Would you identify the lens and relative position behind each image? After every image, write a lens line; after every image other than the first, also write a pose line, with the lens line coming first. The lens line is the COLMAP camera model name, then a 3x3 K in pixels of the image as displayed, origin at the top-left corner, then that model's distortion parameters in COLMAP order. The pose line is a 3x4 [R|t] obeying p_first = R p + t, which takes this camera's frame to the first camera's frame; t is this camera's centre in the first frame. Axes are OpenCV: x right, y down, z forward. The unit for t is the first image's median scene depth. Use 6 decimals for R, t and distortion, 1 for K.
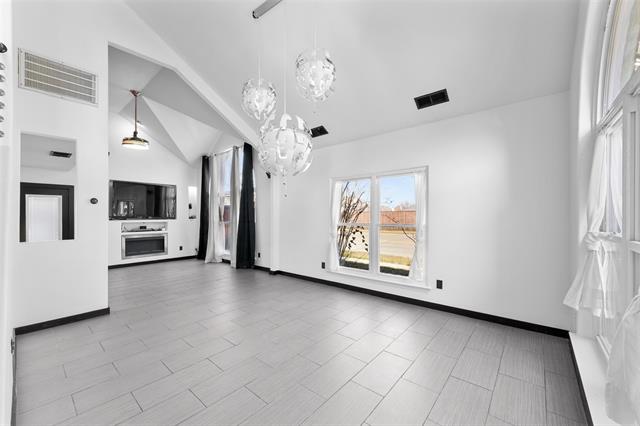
lens RADIAL K [[254.8, 0, 317.5], [0, 254.8, 215.8], [0, 0, 1]] dist [0.000286, 0.000039]
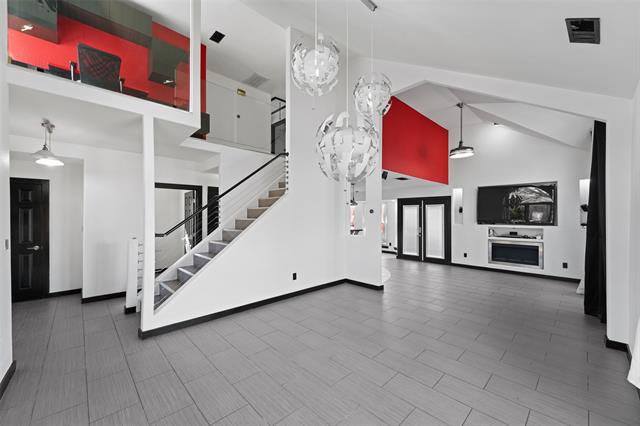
lens RADIAL K [[254.8, 0, 317.5], [0, 254.8, 215.8], [0, 0, 1]] dist [0.000286, 0.000039]
pose [[-0.099944, -0.001732, -0.994992, 0.332962], [-0.005056, 0.999986, -0.001233, -0.014210], [0.994980, 0.004907, -0.099951, 0.433718]]
